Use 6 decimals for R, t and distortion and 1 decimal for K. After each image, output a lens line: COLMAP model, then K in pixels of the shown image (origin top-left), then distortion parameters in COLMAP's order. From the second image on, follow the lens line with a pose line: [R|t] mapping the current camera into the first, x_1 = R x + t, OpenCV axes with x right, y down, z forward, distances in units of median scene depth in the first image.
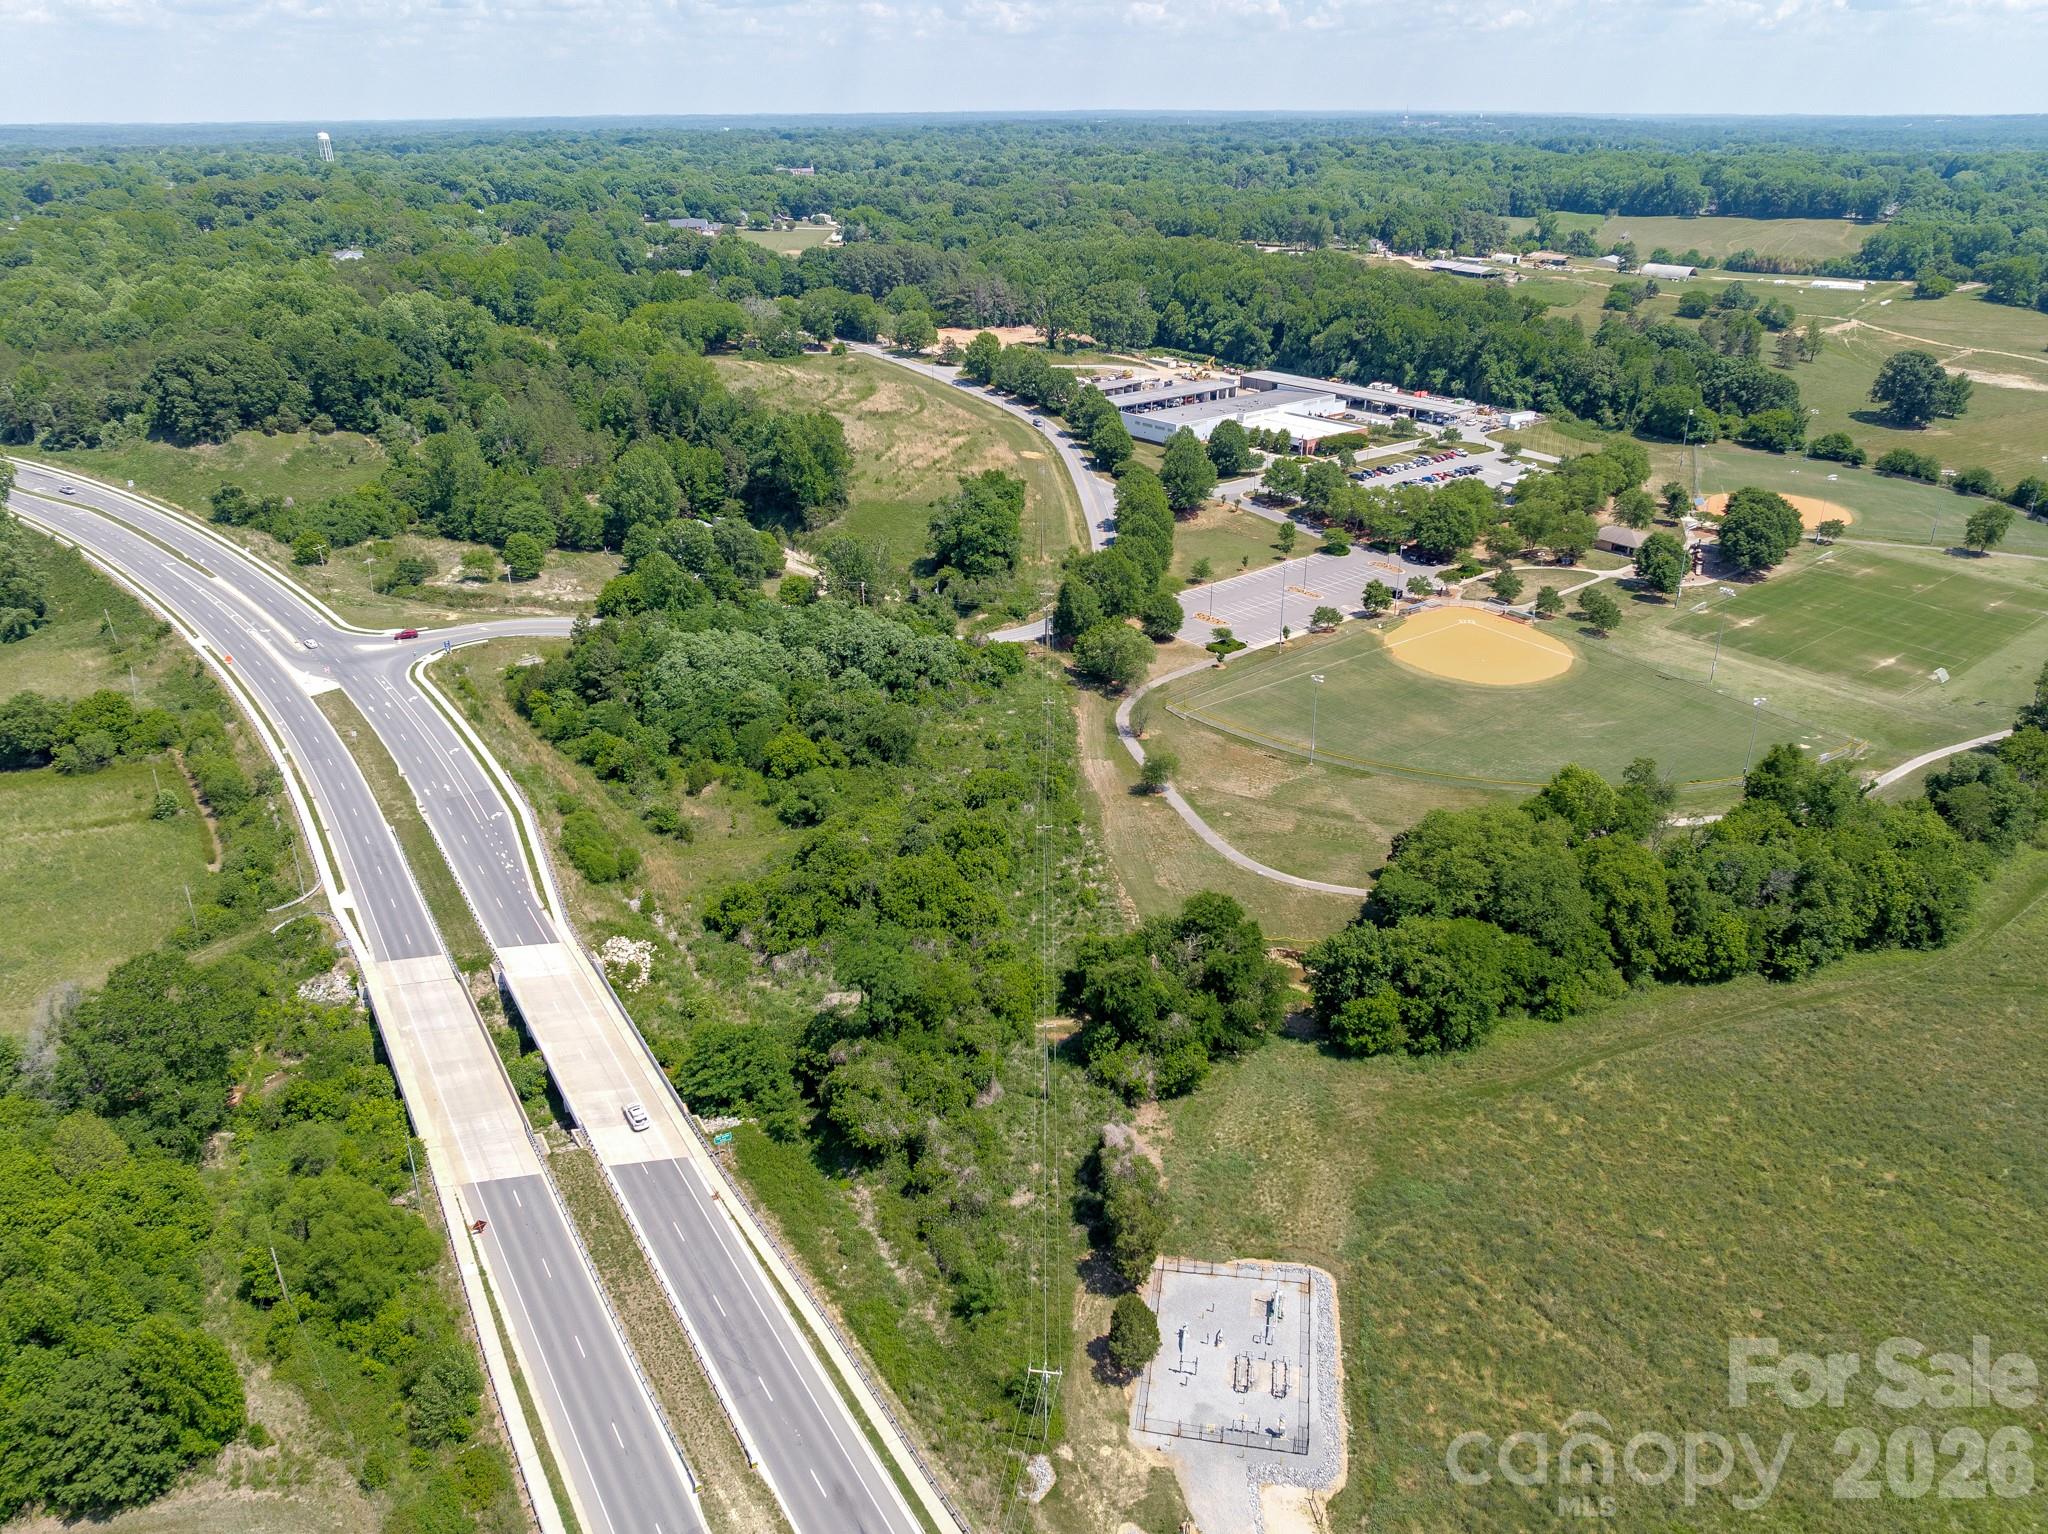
lens RADIAL K [[1414.6, 0, 1024.0], [0, 1414.6, 767.0], [0, 0, 1]] dist [-0.041414, 0.006443]
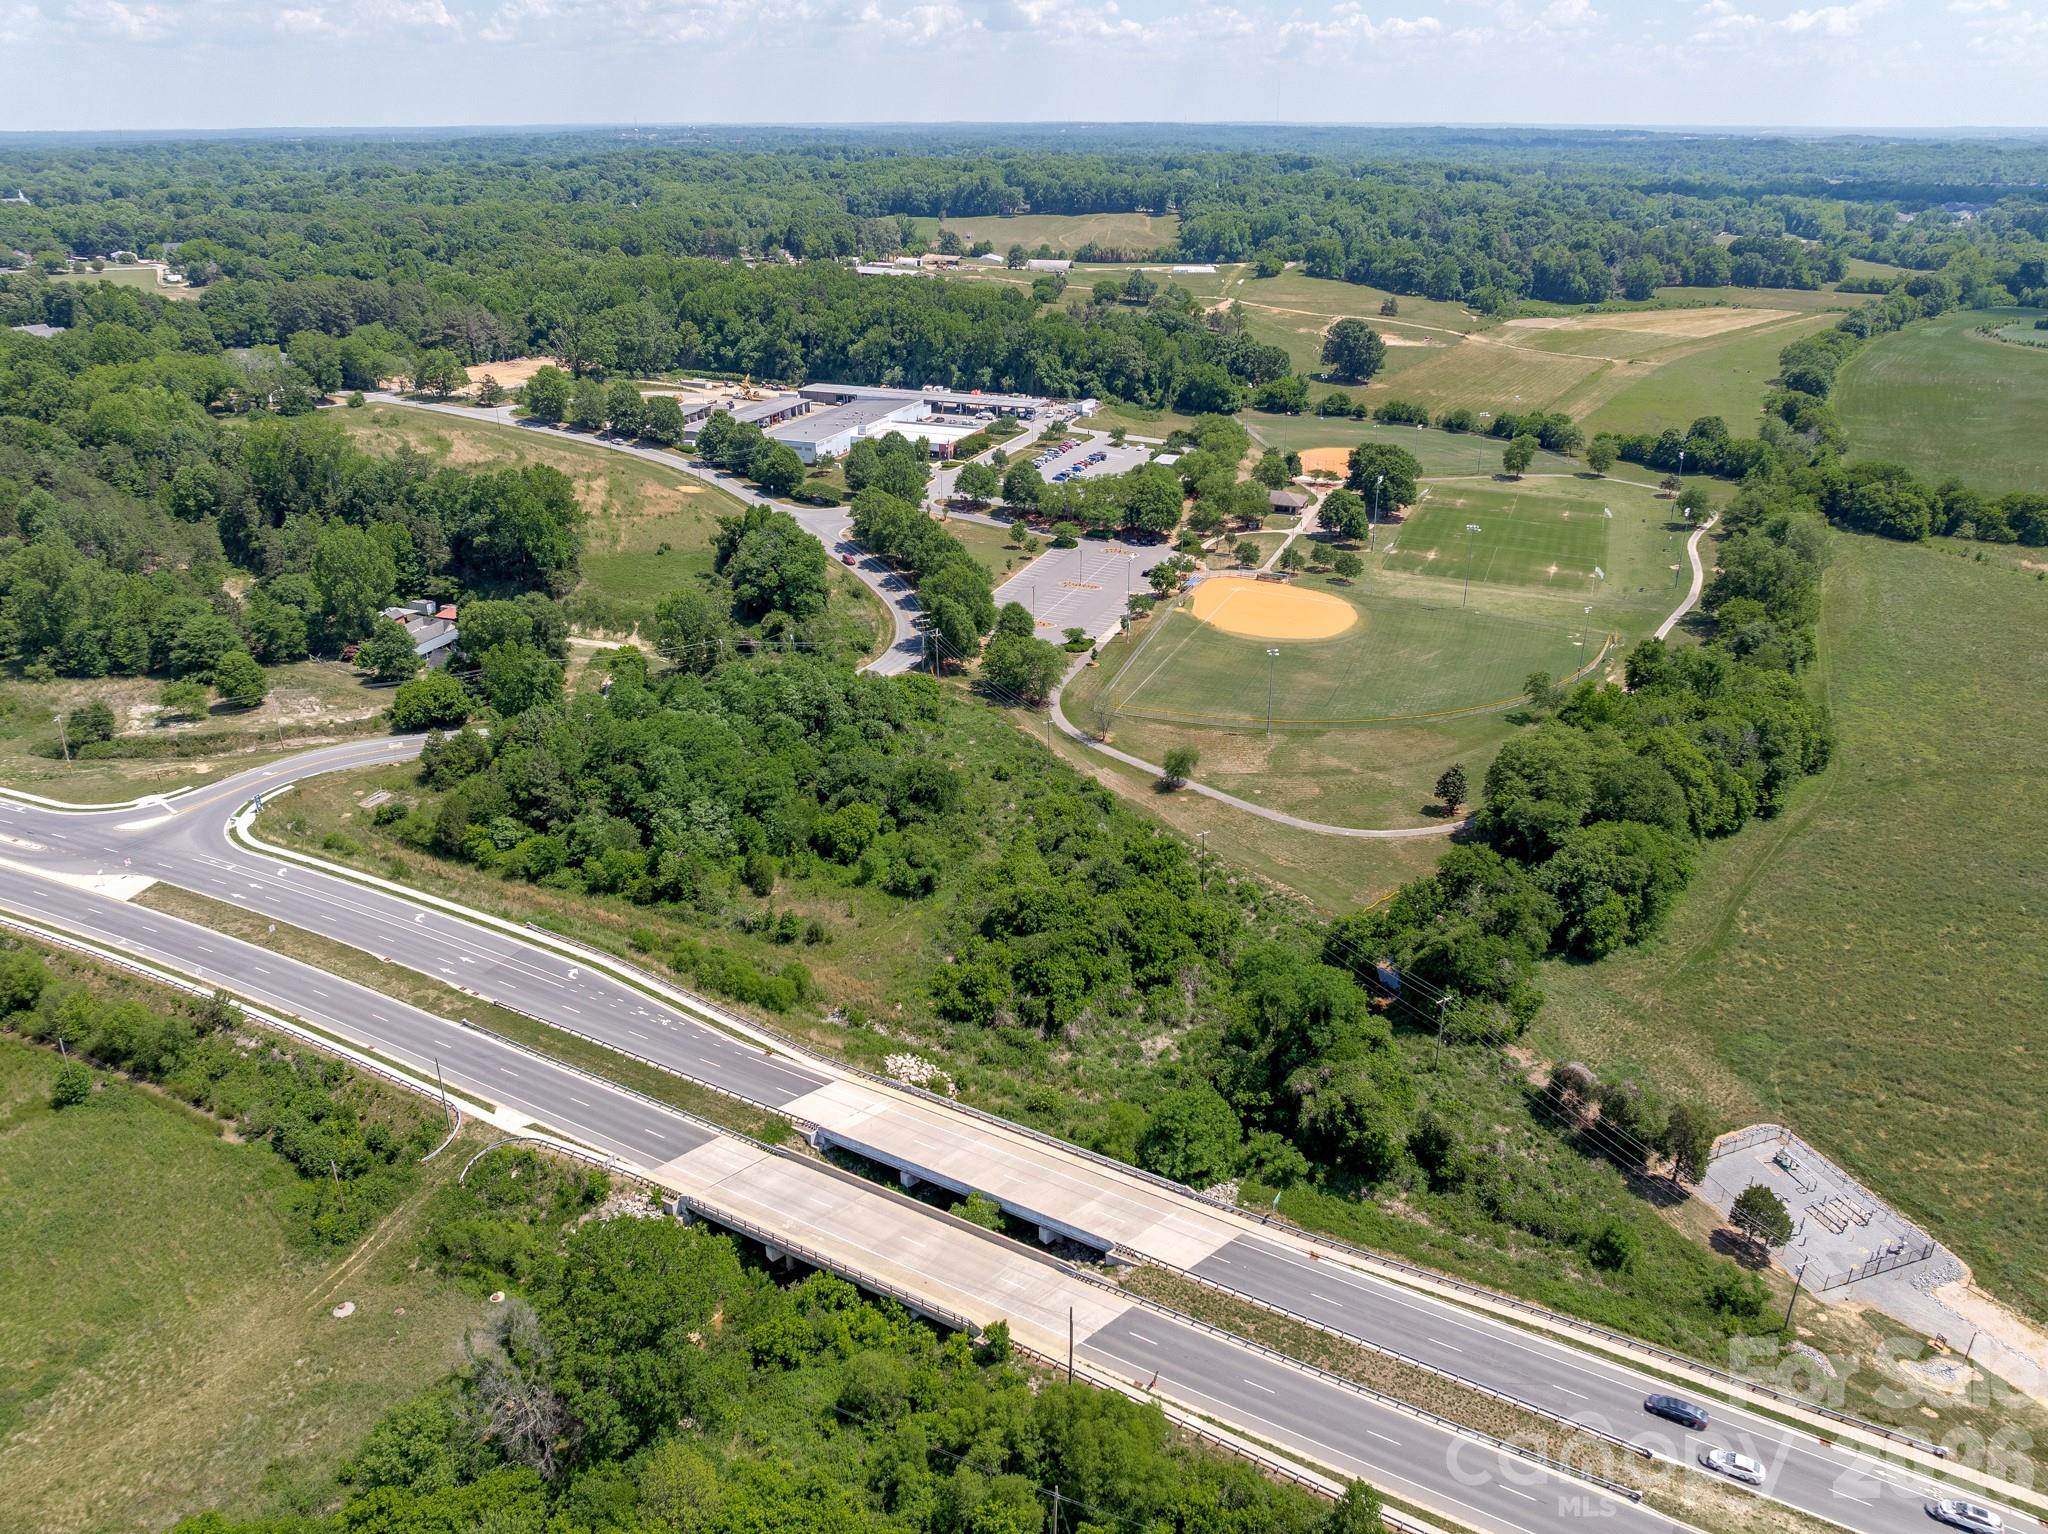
lens RADIAL K [[1420.4, 0, 1024.0], [0, 1420.4, 767.0], [0, 0, 1]] dist [-0.039348, 0.007067]
pose [[0.873850, -0.198029, 0.444038, -0.302374], [0.202080, 0.978602, 0.038744, -0.038789], [-0.442209, 0.055875, 0.895170, 0.084890]]
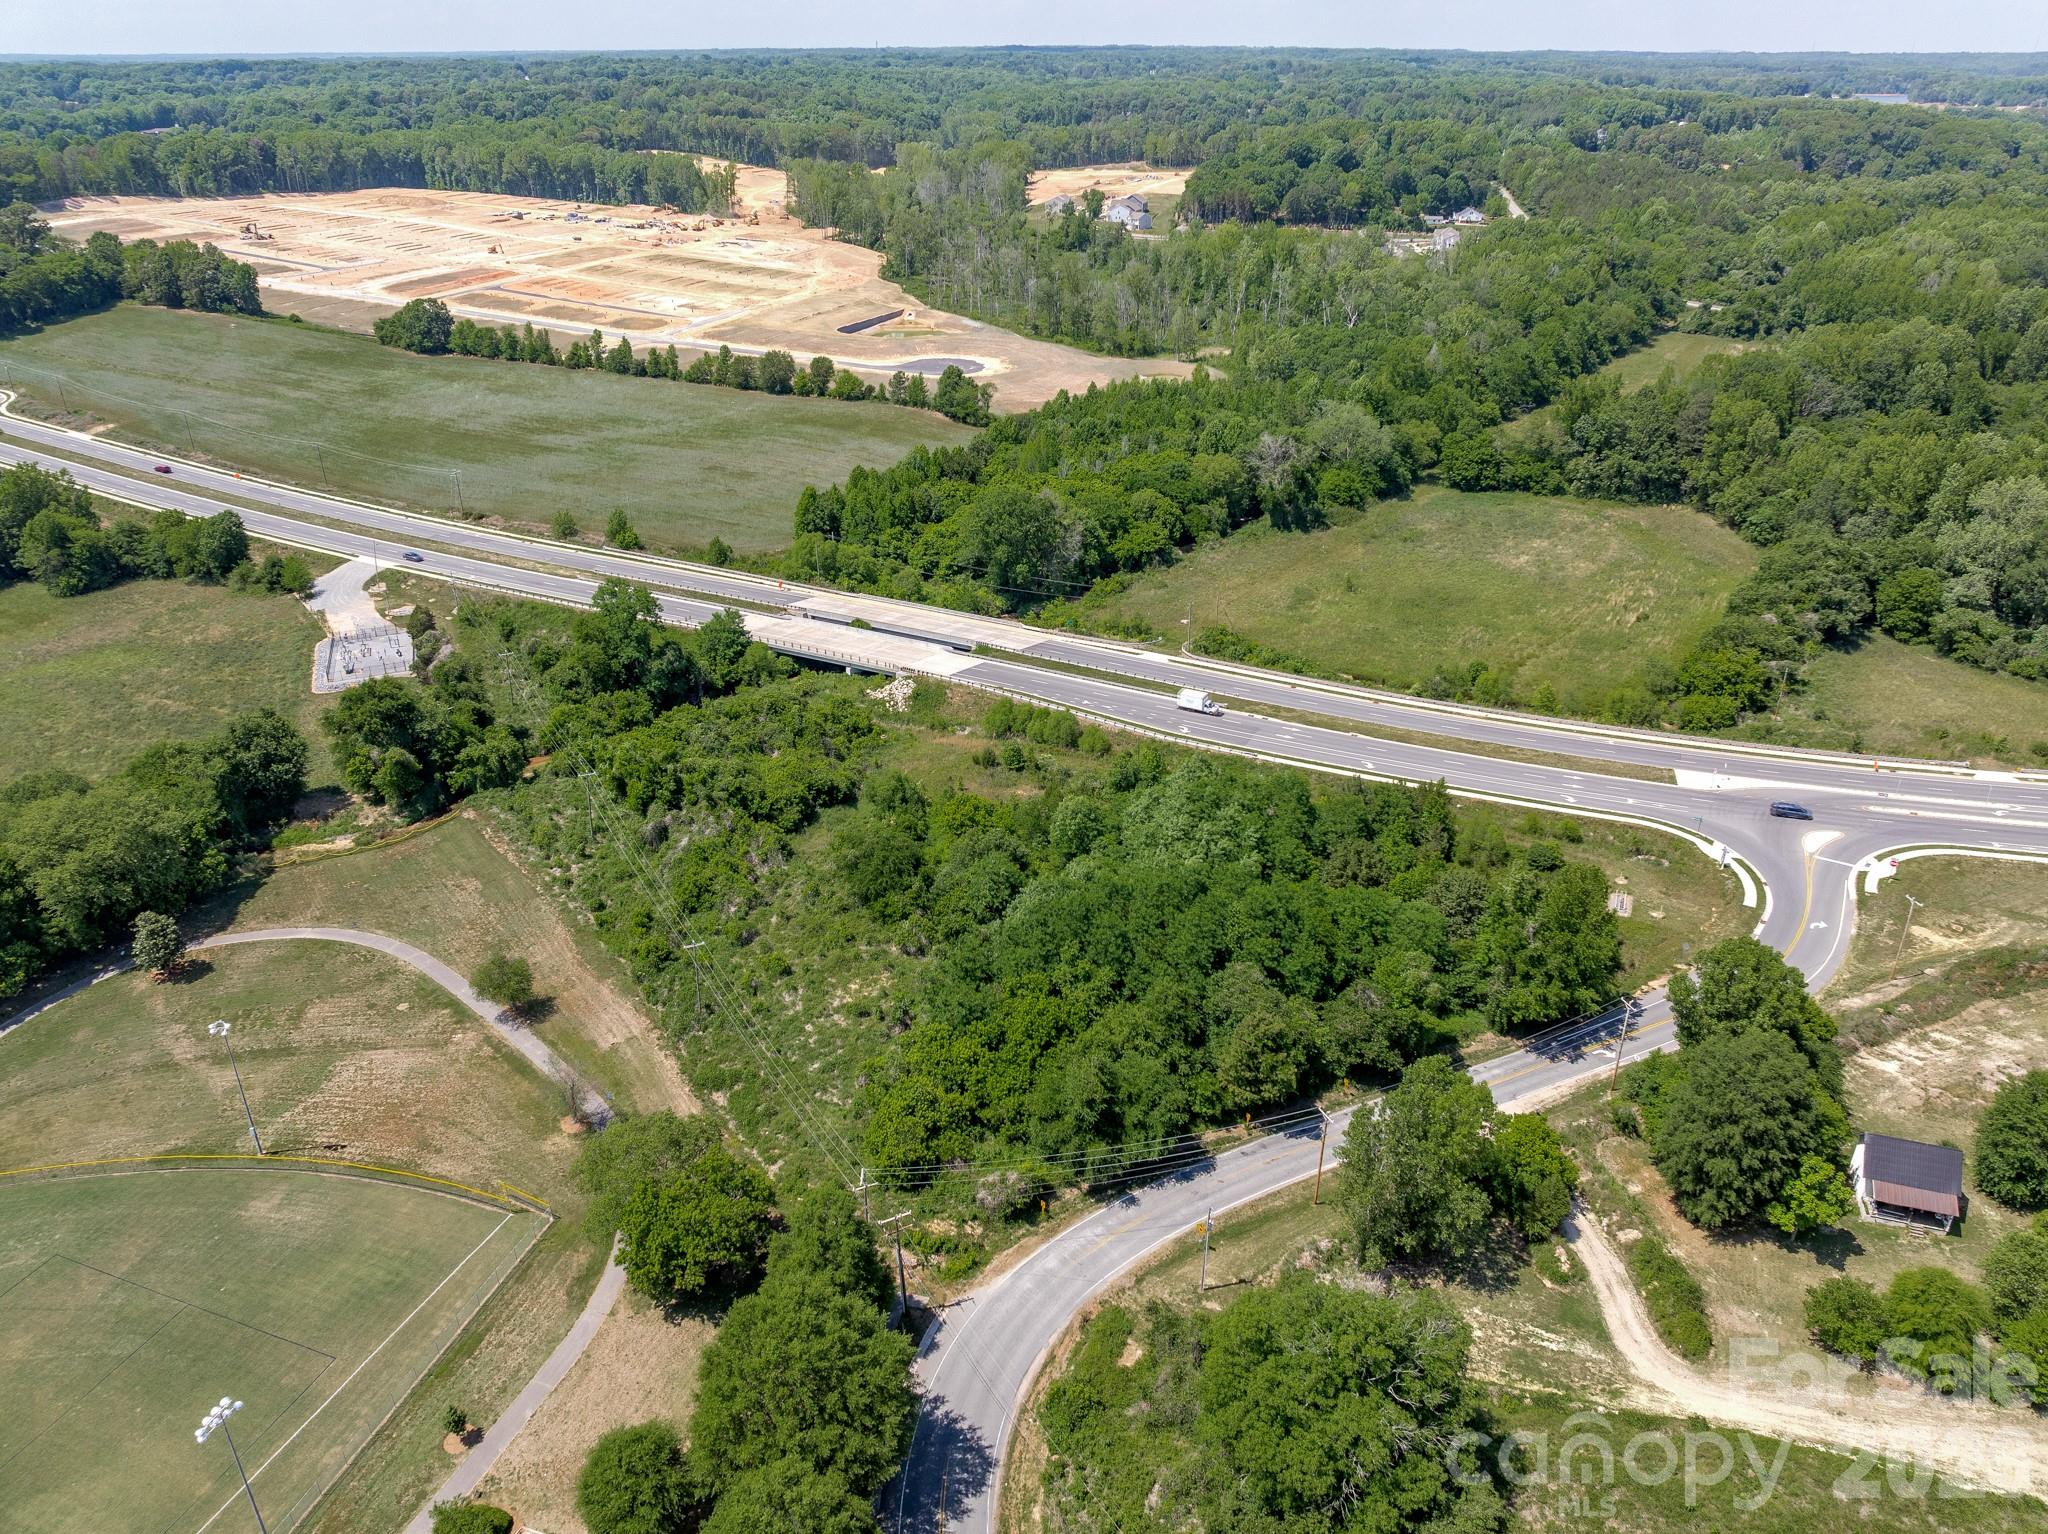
lens RADIAL K [[1442.0, 0, 1024.0], [0, 1442.0, 767.0], [0, 0, 1]] dist [-0.032848, -0.008831]
pose [[-0.859203, 0.238066, -0.452875, 0.110853], [-0.213824, 0.637063, 0.740561, -0.411855], [0.464812, 0.733127, -0.496462, 0.907551]]
